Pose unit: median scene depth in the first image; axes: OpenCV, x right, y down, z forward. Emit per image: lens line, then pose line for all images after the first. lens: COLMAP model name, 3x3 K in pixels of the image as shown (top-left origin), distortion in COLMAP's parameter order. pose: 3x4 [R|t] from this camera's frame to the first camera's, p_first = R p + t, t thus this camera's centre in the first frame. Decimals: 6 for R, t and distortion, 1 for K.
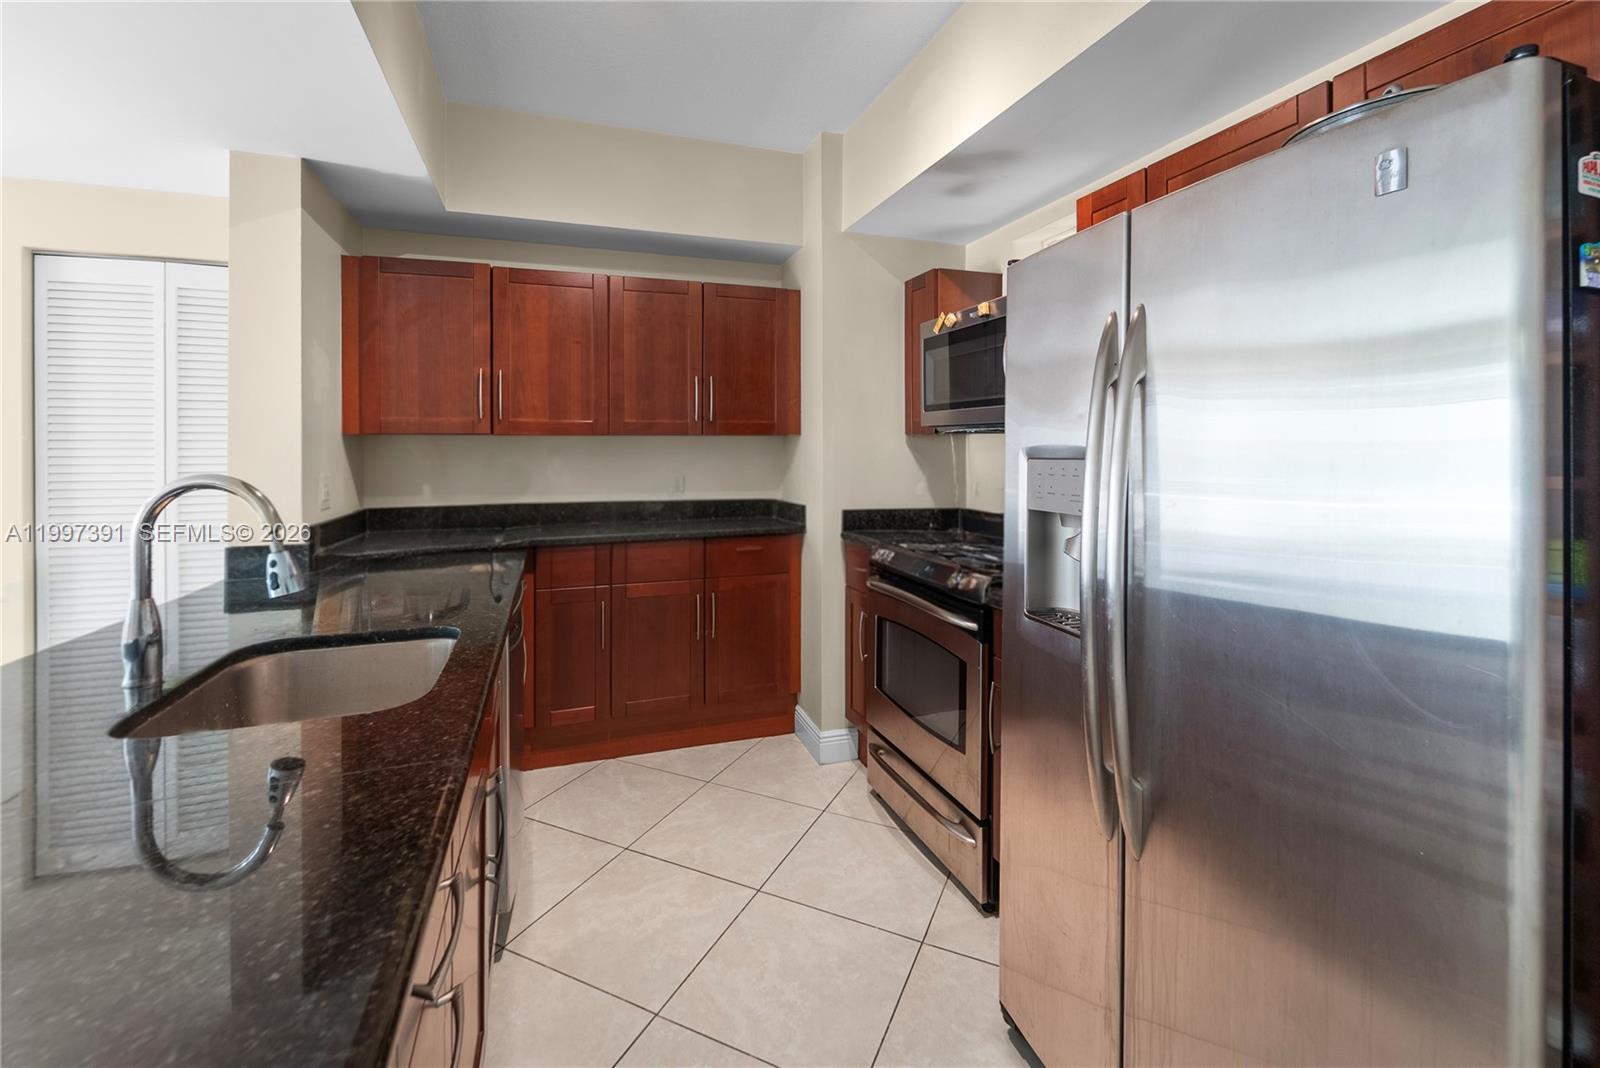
lens RADIAL K [[679.2, 0, 804.7], [0, 679.2, 436.8], [0, 0, 1]] dist [0.000696, 0.000027]
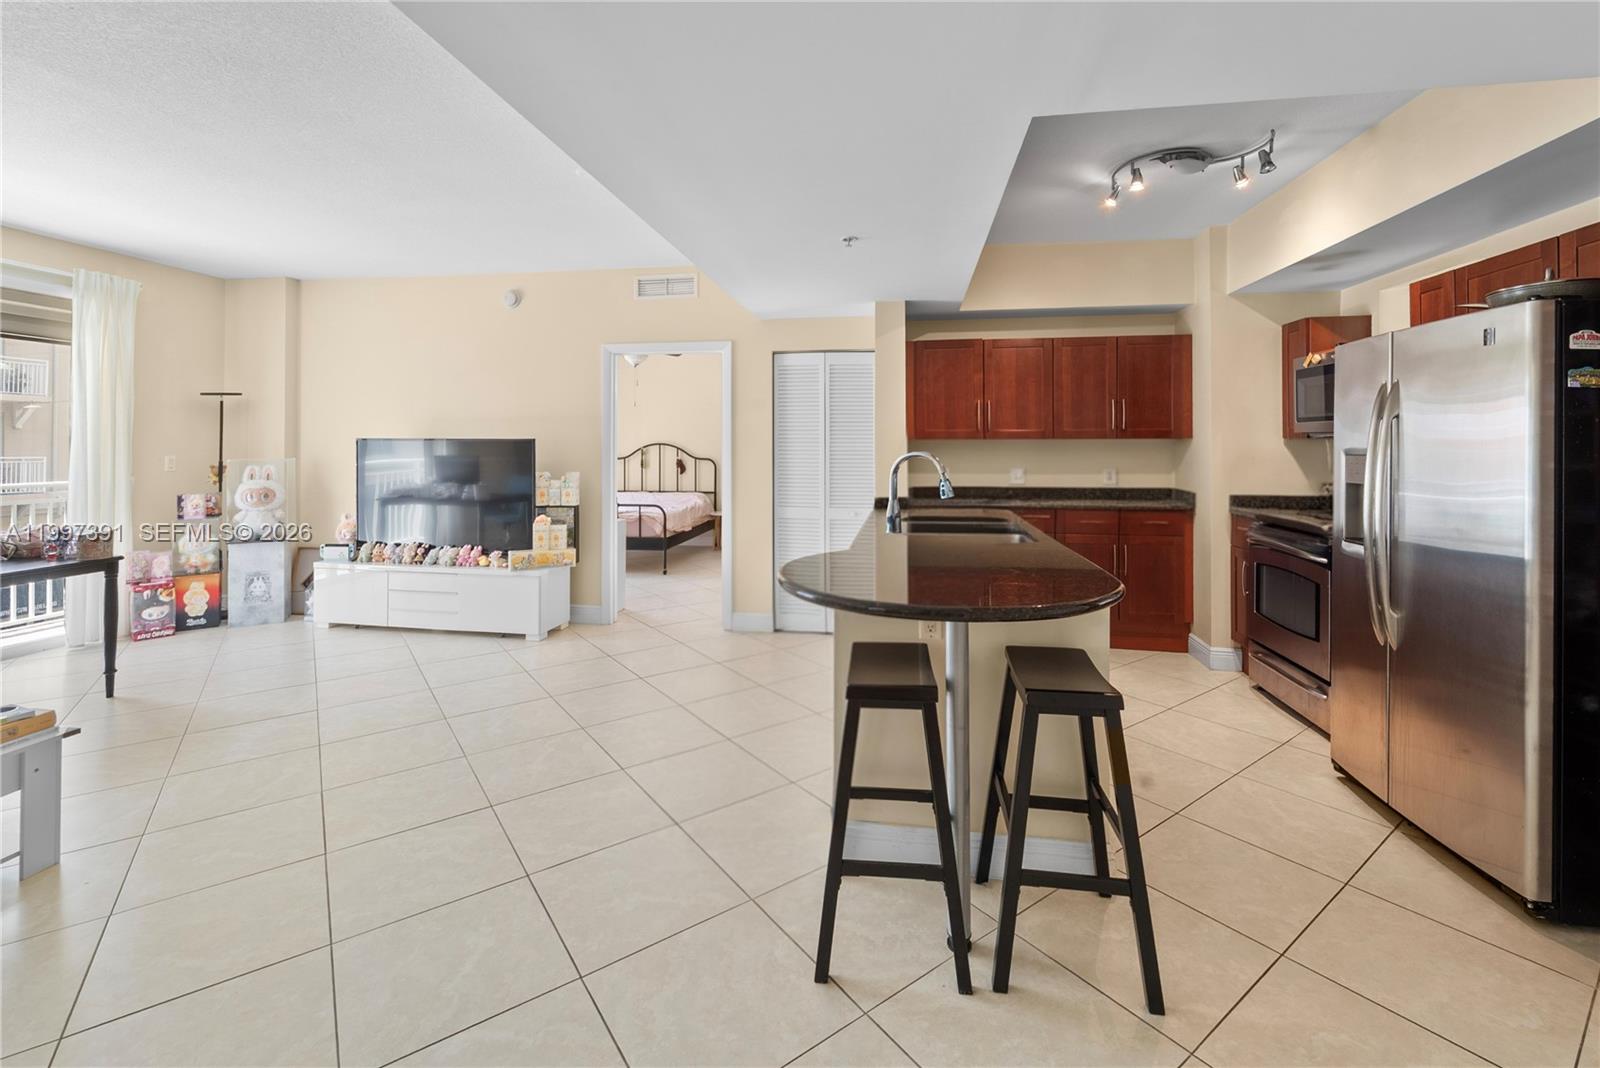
lens RADIAL K [[679.2, 0, 804.7], [0, 679.2, 436.8], [0, 0, 1]] dist [0.000696, 0.000027]
pose [[0.875068, -0.002667, -0.483992, -0.032085], [0.003885, 0.999991, 0.001513, -0.012514], [0.483984, -0.003204, 0.875071, -0.689366]]
